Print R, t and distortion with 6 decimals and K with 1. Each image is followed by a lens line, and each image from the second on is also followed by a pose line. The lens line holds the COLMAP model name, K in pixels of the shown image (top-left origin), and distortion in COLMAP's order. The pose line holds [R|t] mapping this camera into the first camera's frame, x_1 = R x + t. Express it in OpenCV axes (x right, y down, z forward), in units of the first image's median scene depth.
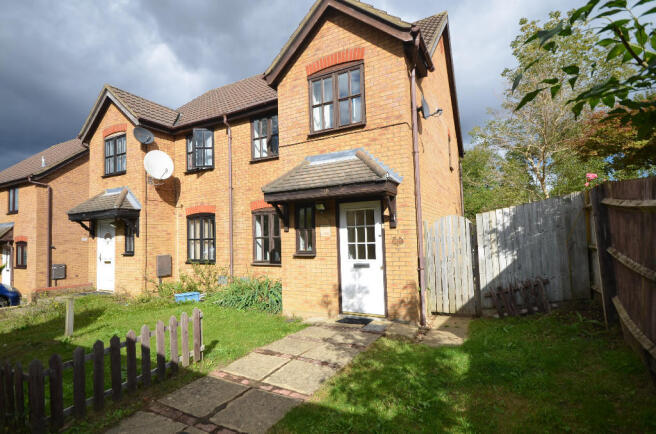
lens RADIAL K [[319.6, 0, 327.9], [0, 319.6, 215.9], [0, 0, 1]] dist [-0.000303, 0.000009]
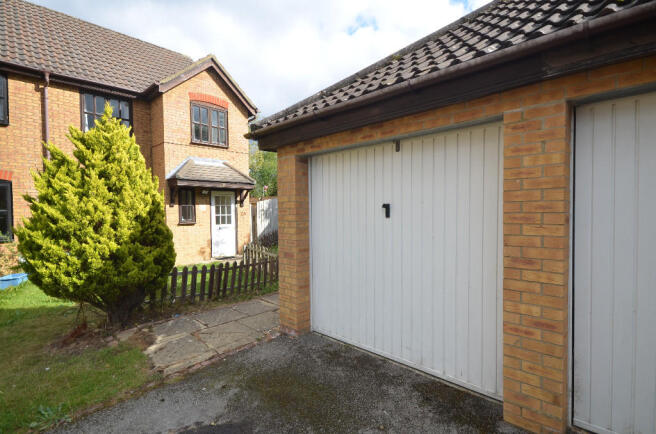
lens RADIAL K [[319.6, 0, 328.3], [0, 319.6, 216.7], [0, 0, 1]] dist [-0.000303, 0.000009]
pose [[0.264252, 0.007395, 0.964425, -1.422191], [-0.054335, 0.998497, 0.007232, 0.050257], [-0.962922, -0.054313, 0.264257, -0.013108]]
